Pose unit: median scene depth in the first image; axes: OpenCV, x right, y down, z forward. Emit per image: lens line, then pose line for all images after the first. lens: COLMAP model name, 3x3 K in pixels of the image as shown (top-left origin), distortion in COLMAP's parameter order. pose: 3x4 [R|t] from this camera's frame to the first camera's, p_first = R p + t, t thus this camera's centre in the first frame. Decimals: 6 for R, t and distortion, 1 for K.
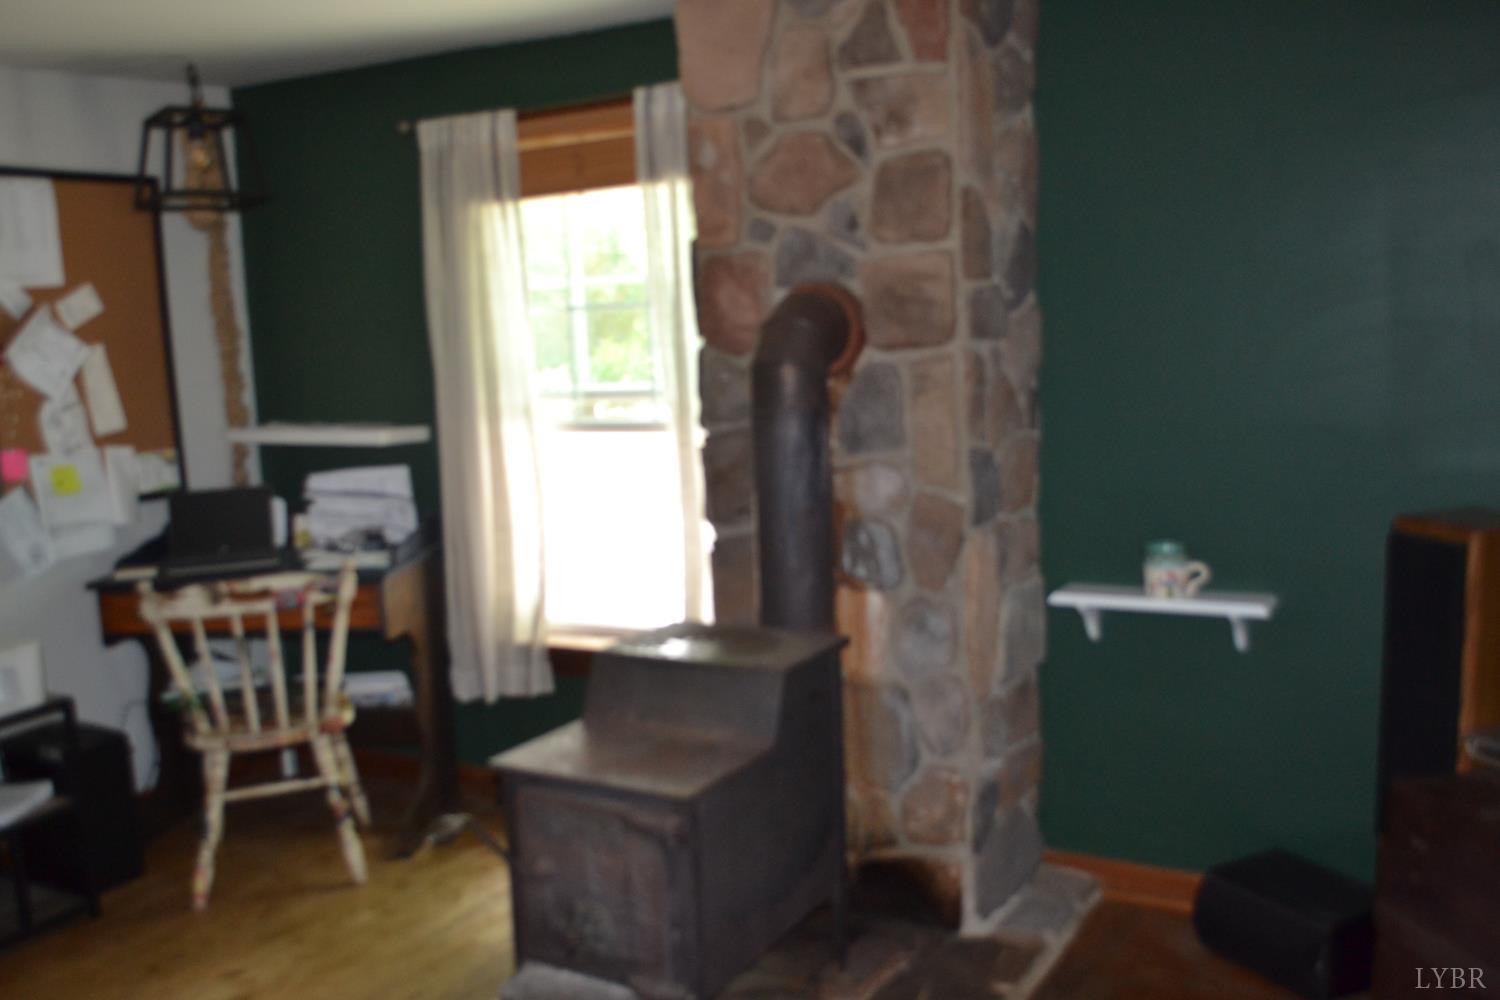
lens RADIAL K [[1396.1, 0, 755.2], [0, 1396.1, 500.2], [0, 0, 1]] dist [-0.067370, 0.007586]
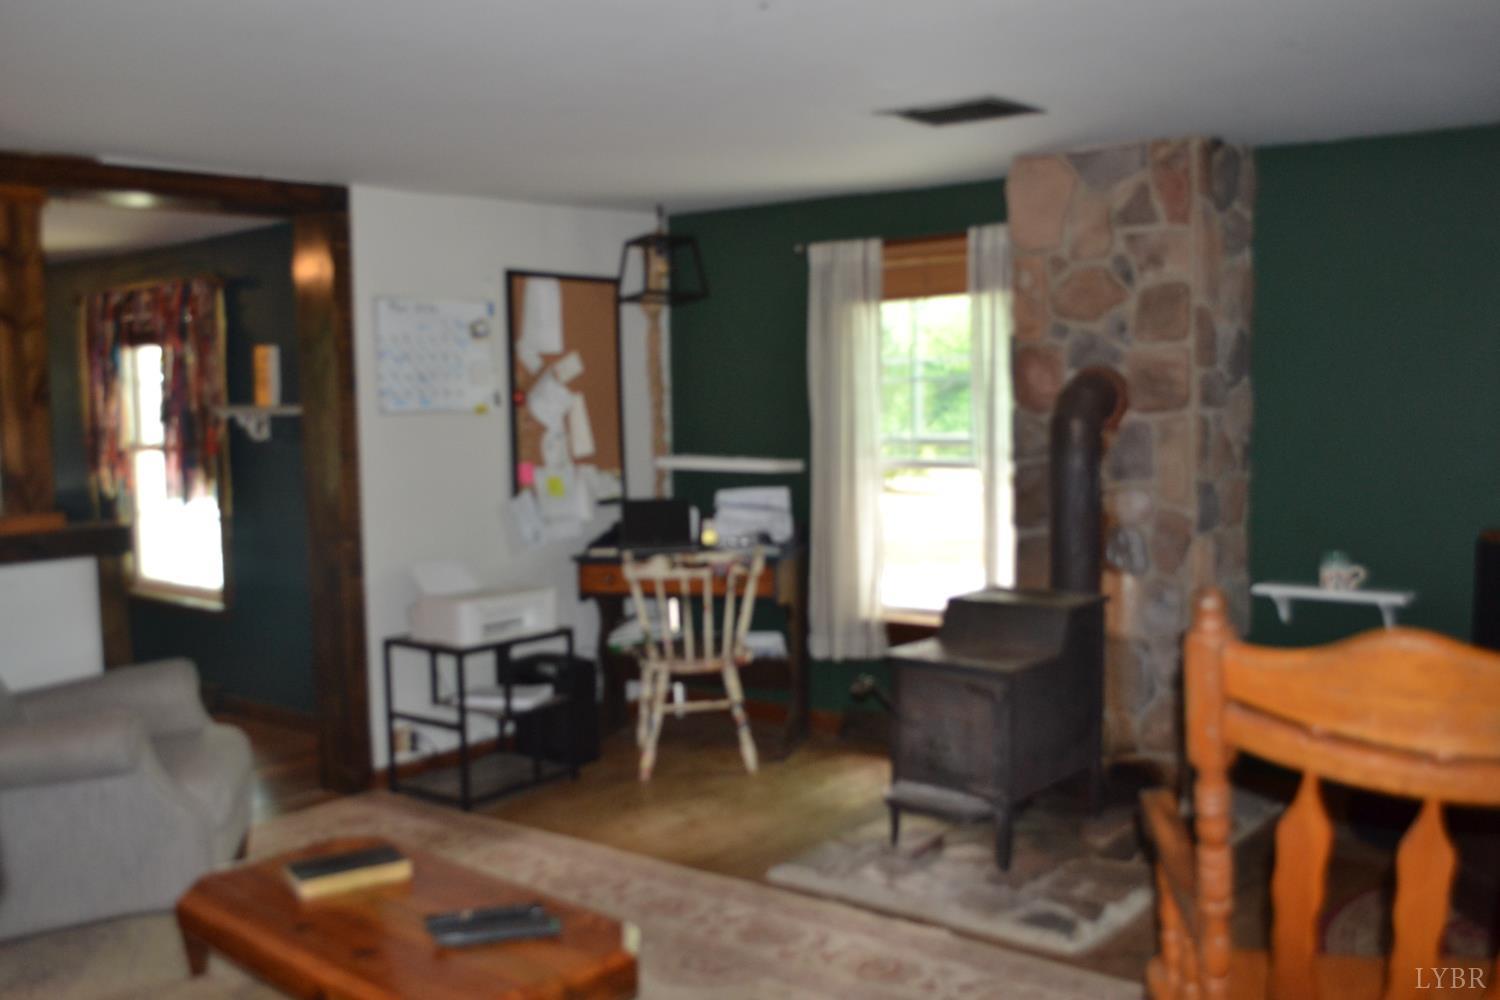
lens RADIAL K [[1396.1, 0, 755.2], [0, 1396.1, 500.2], [0, 0, 1]] dist [-0.067370, 0.007586]
pose [[0.983666, 0.041012, -0.175272, -0.045687], [-0.050122, 0.997595, -0.047867, 0.071856], [0.172887, 0.055870, 0.983356, -0.488791]]
